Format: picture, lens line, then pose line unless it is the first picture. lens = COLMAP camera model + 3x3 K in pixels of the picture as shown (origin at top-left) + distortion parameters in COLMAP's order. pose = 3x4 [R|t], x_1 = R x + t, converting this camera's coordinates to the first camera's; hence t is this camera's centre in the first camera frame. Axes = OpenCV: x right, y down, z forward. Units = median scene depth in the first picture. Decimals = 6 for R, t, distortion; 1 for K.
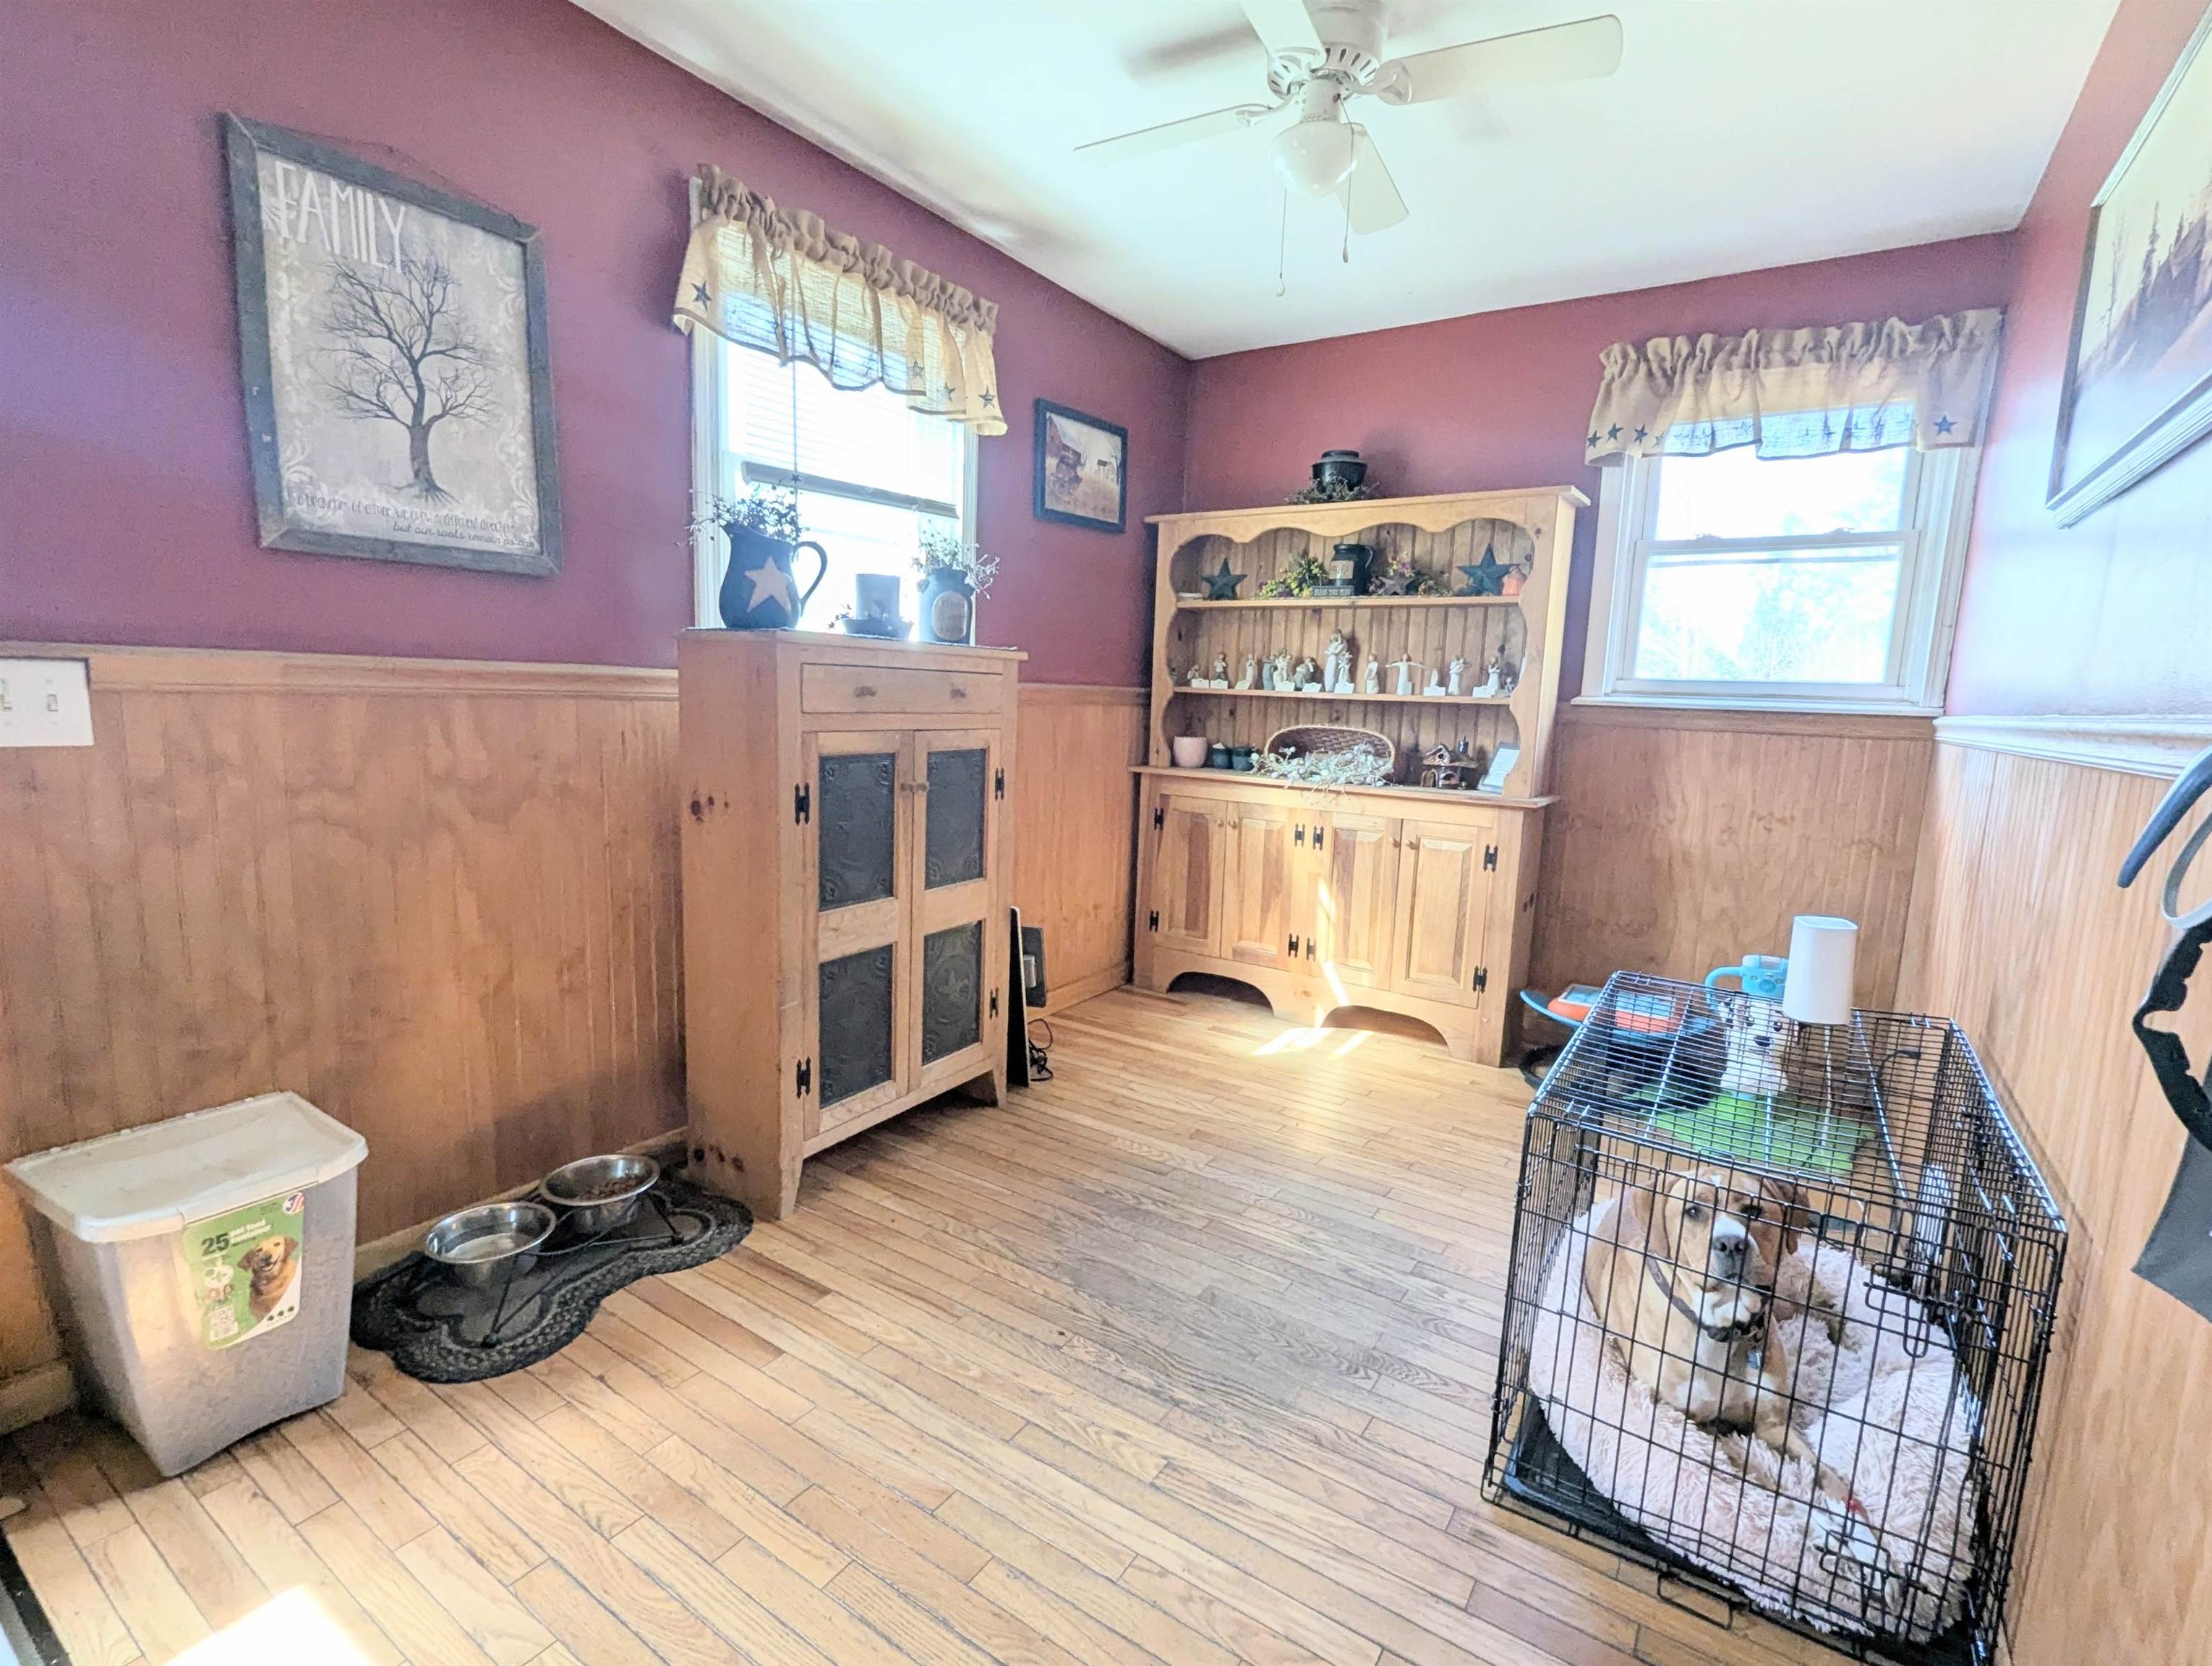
lens RADIAL K [[1042.3, 0, 1104.3], [0, 1042.3, 849.1], [0, 0, 1]] dist [-0.003488, -0.000520]
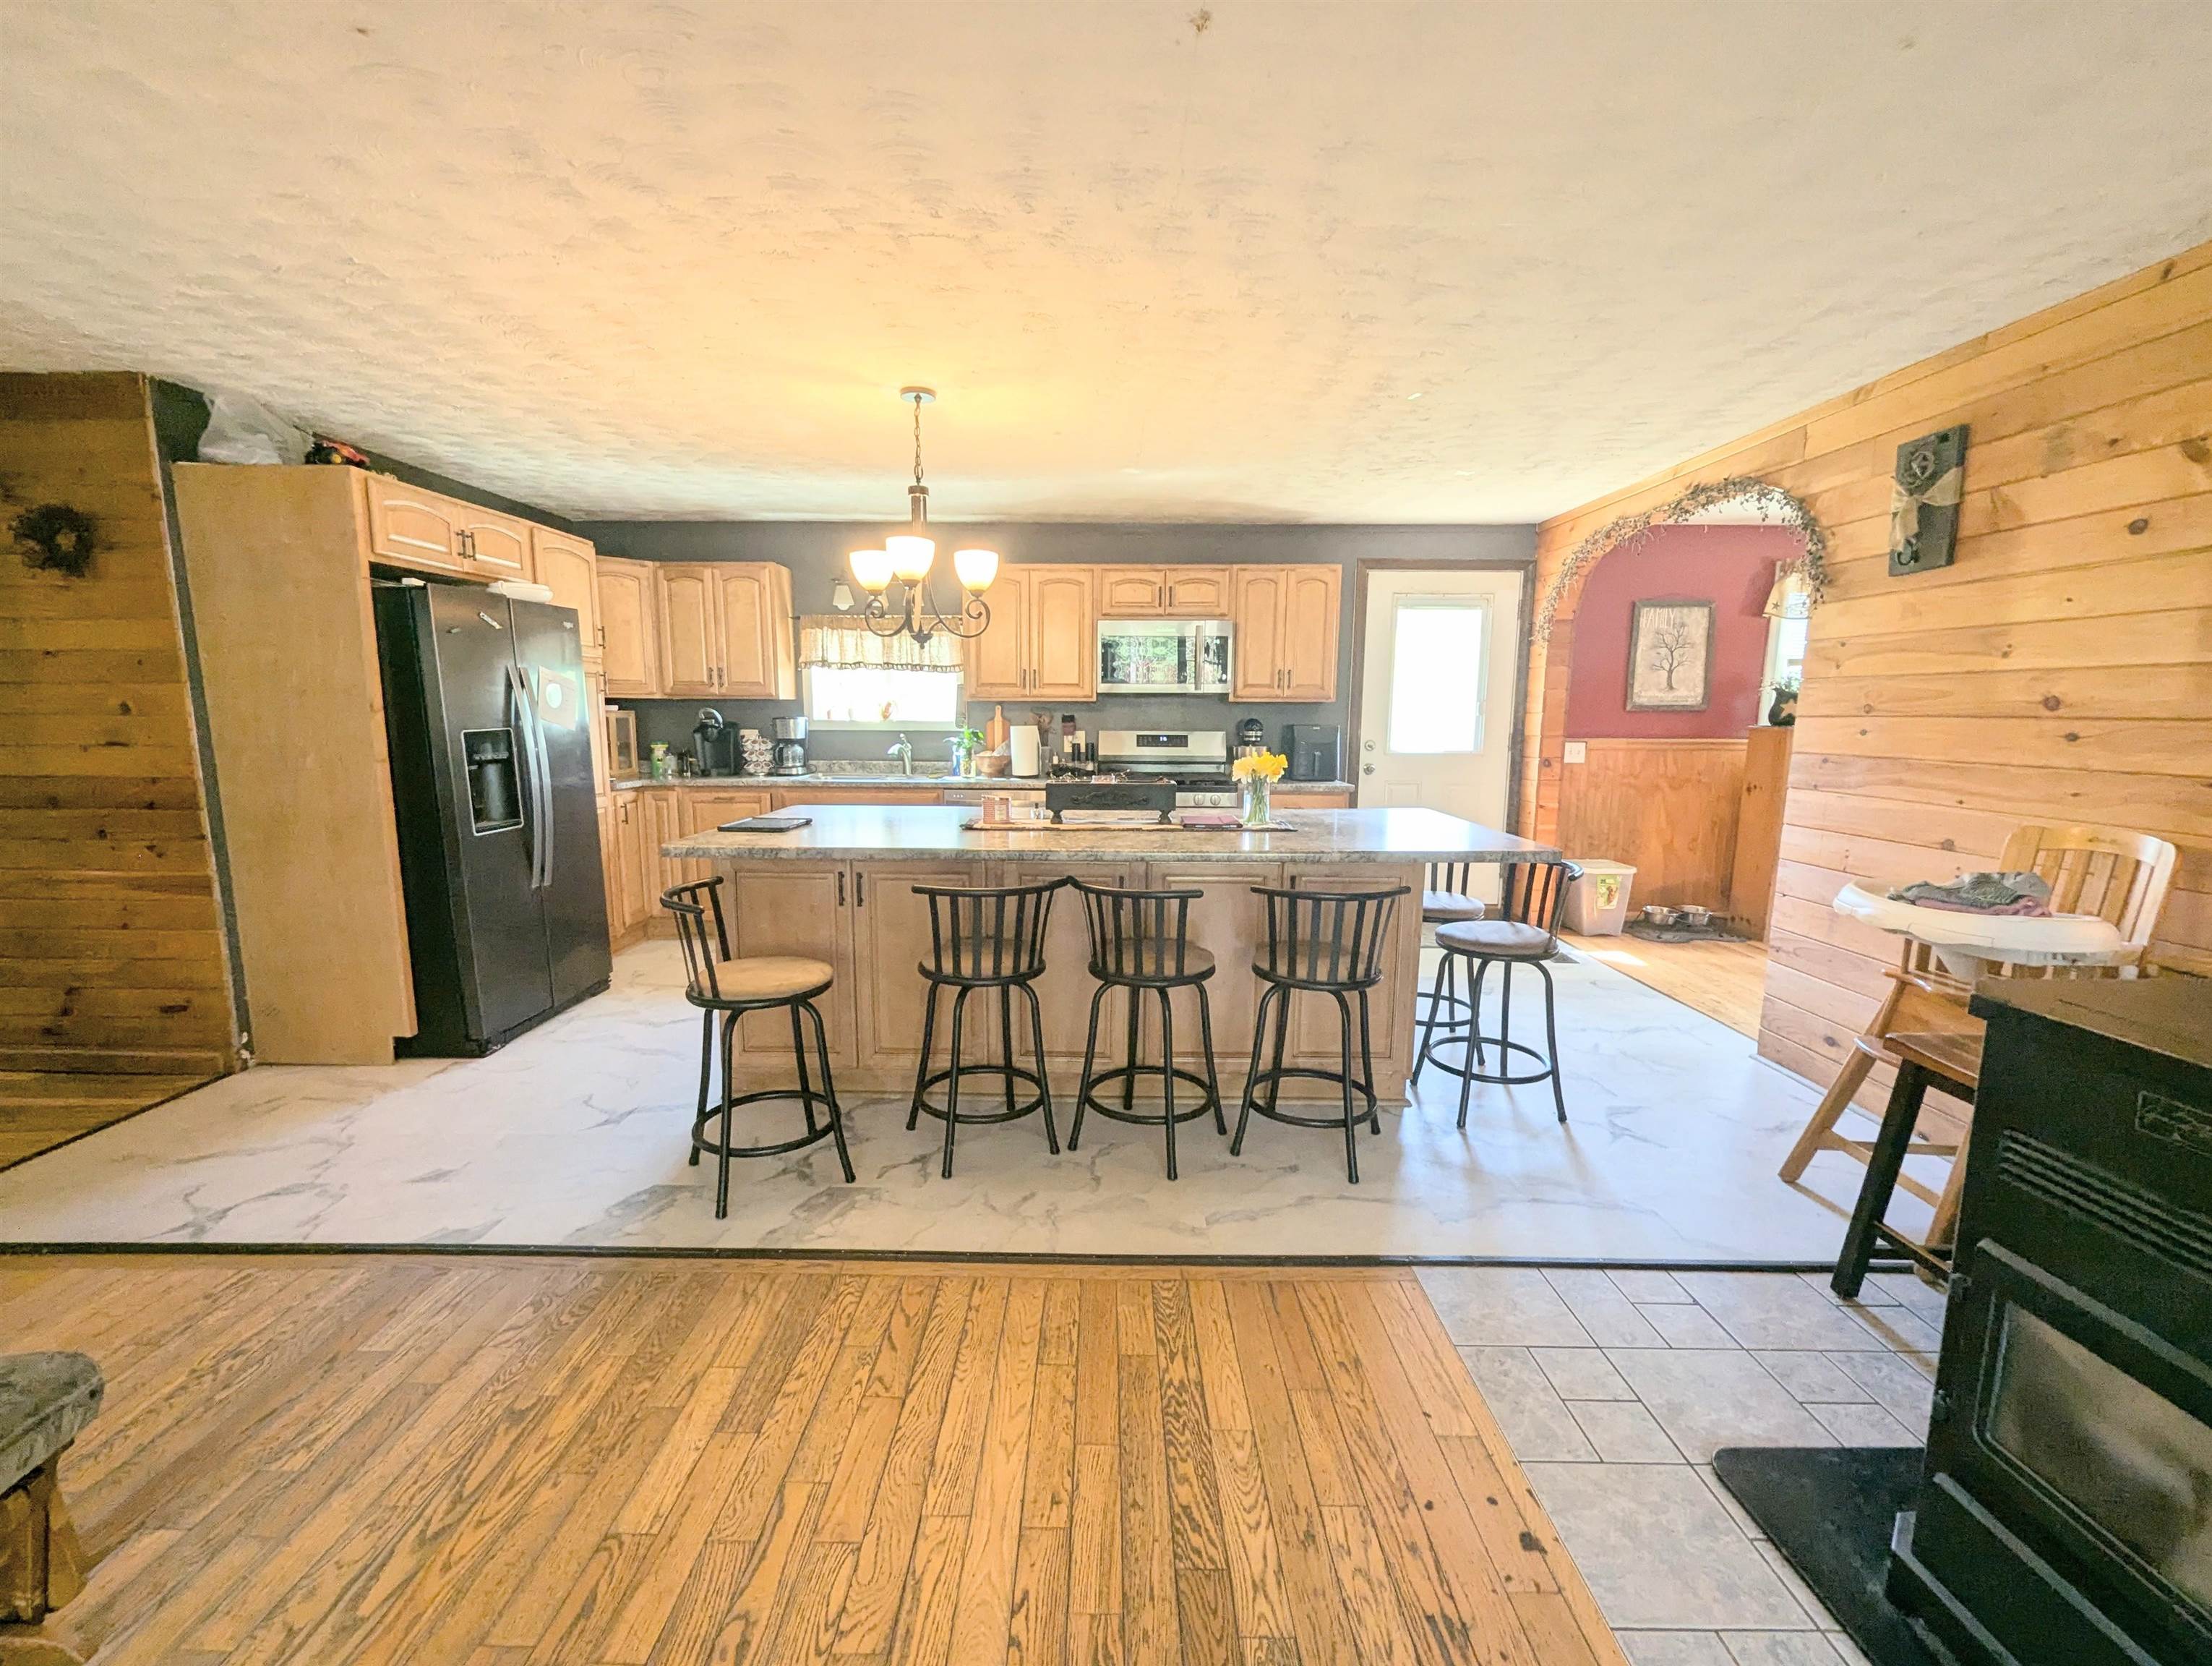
lens RADIAL K [[927.0, 0, 1097.1], [0, 927.0, 848.5], [0, 0, 1]] dist [0.000018, -0.000861]
pose [[0.541427, 0.090011, -0.835915, 0.677159], [-0.110219, 0.993271, 0.035566, 0.200054], [0.833492, 0.072878, 0.547705, -1.623754]]
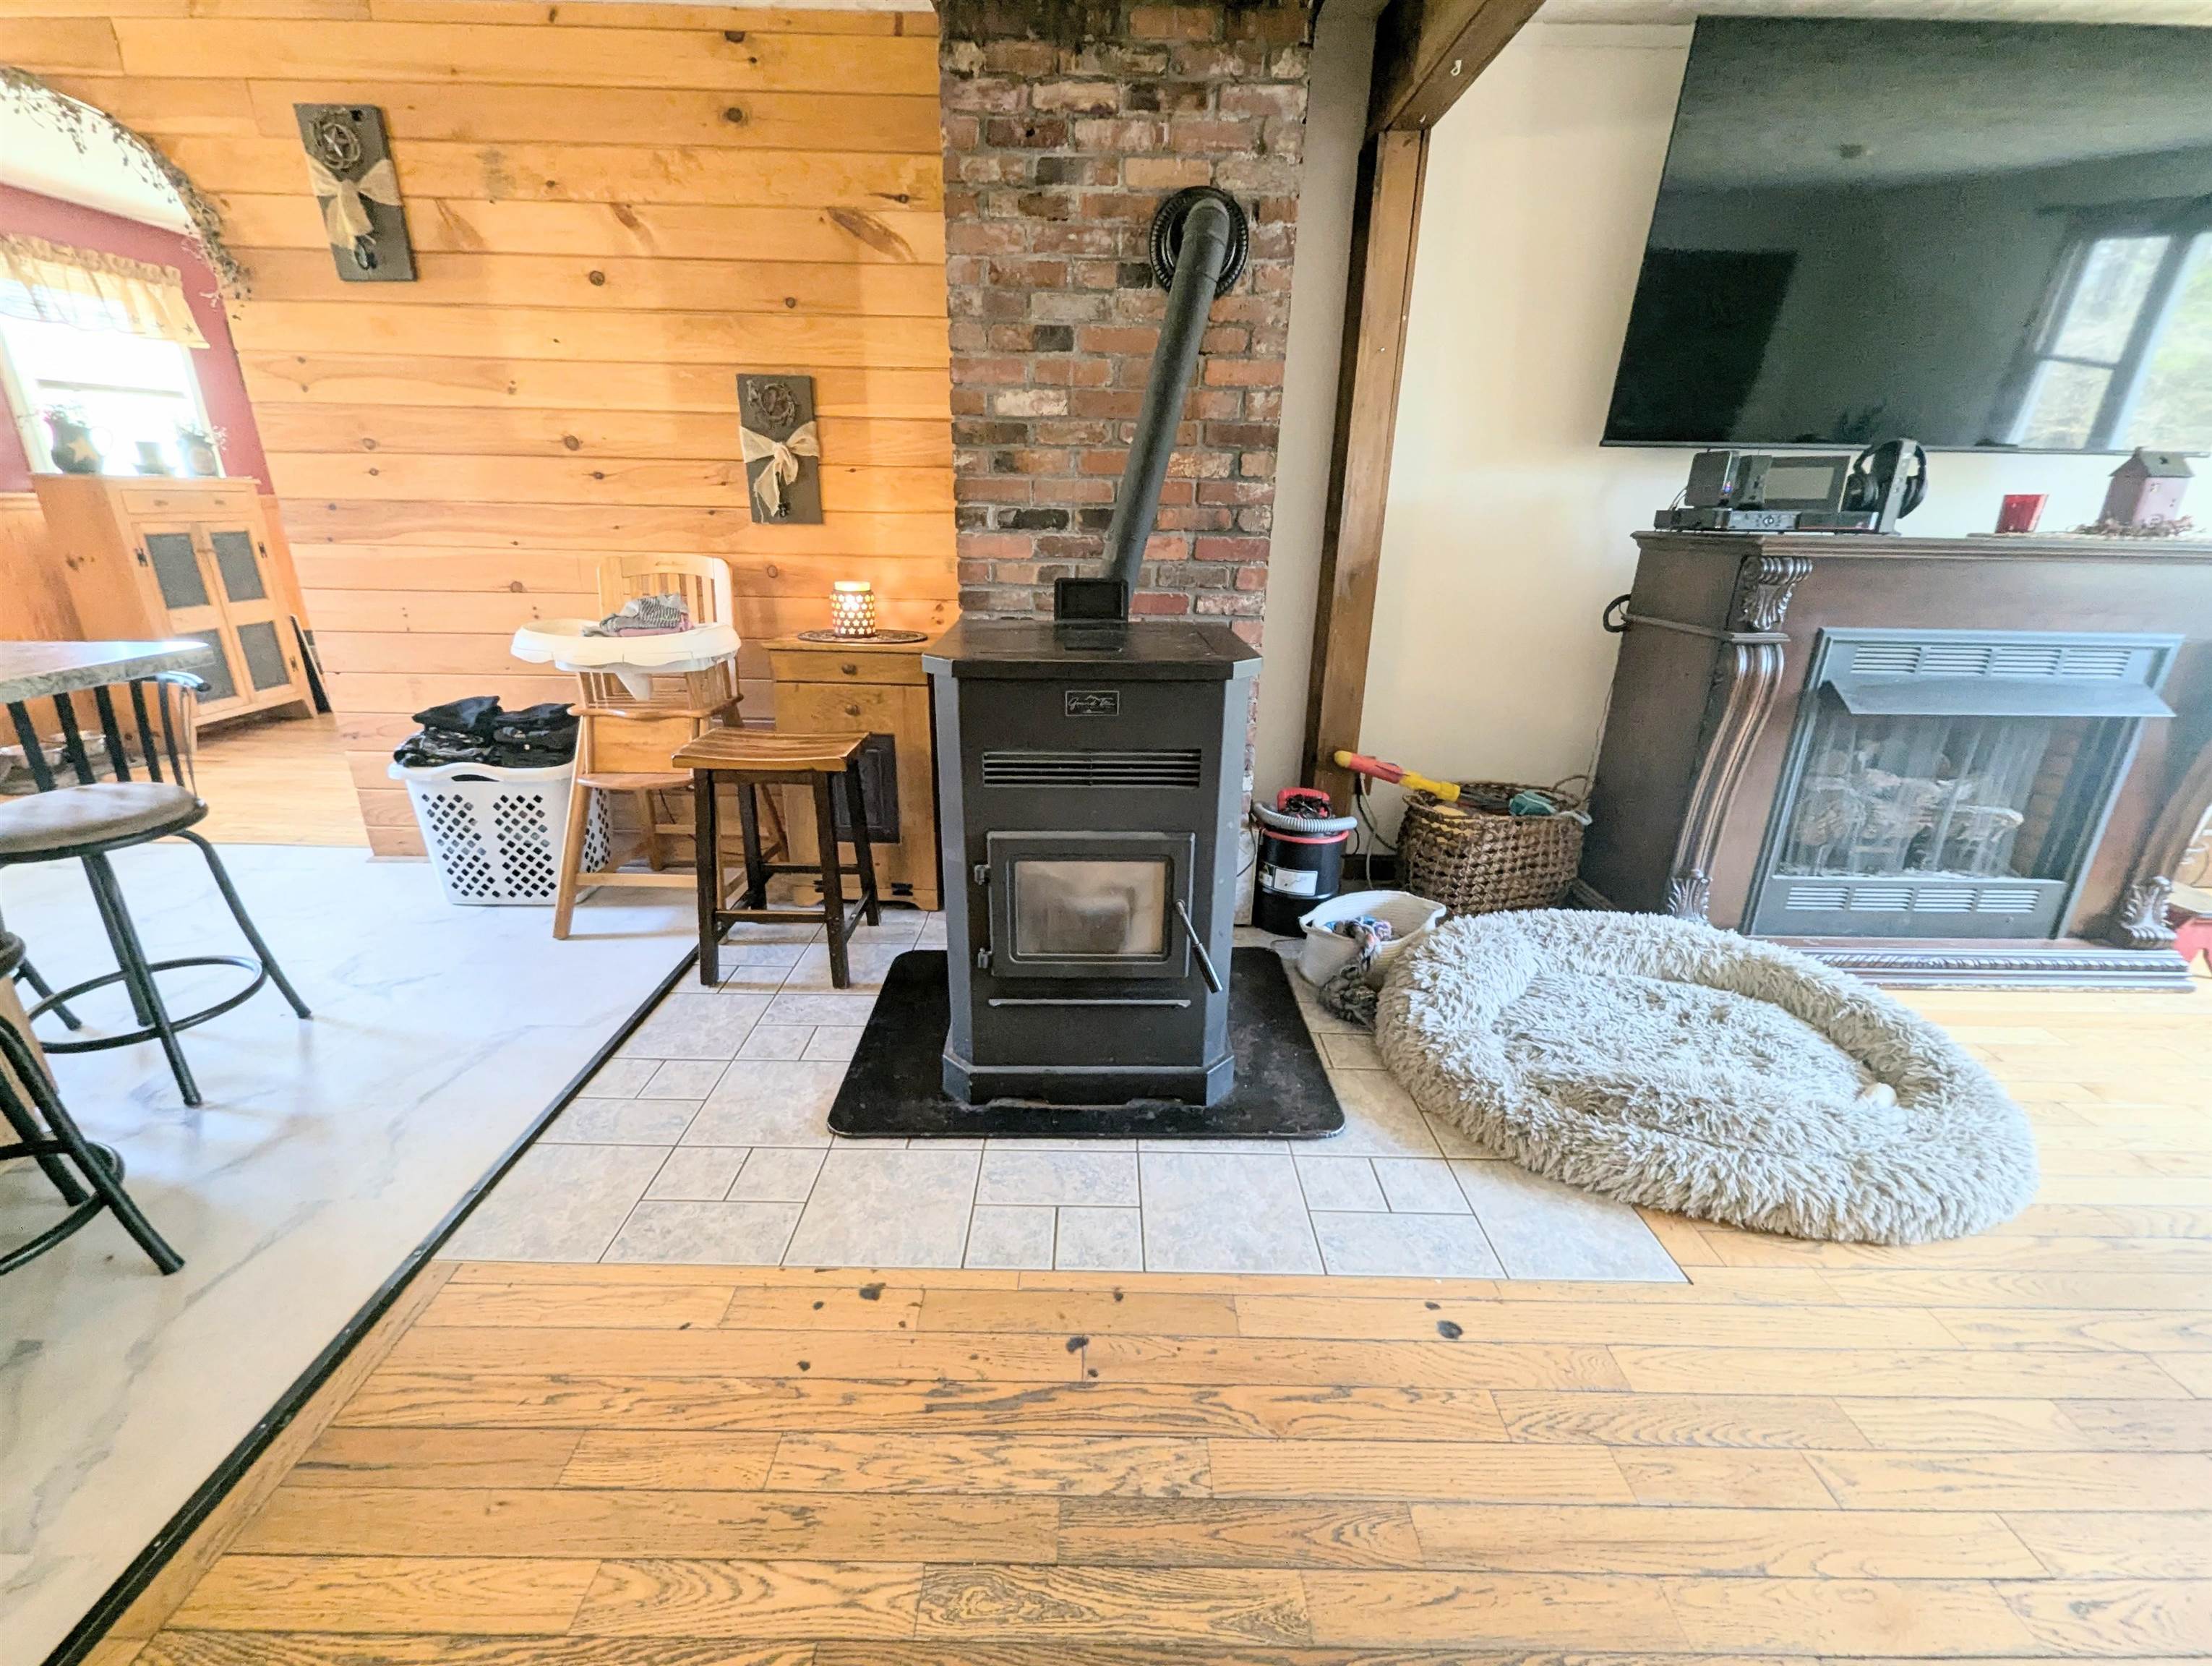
lens RADIAL K [[927.0, 0, 1097.1], [0, 927.0, 848.5], [0, 0, 1]] dist [0.000018, -0.000861]
pose [[0.837524, -0.208716, 0.504966, 0.246633], [0.091972, 0.964833, 0.246249, 0.220290], [-0.538604, -0.159797, 0.827267, -1.564433]]
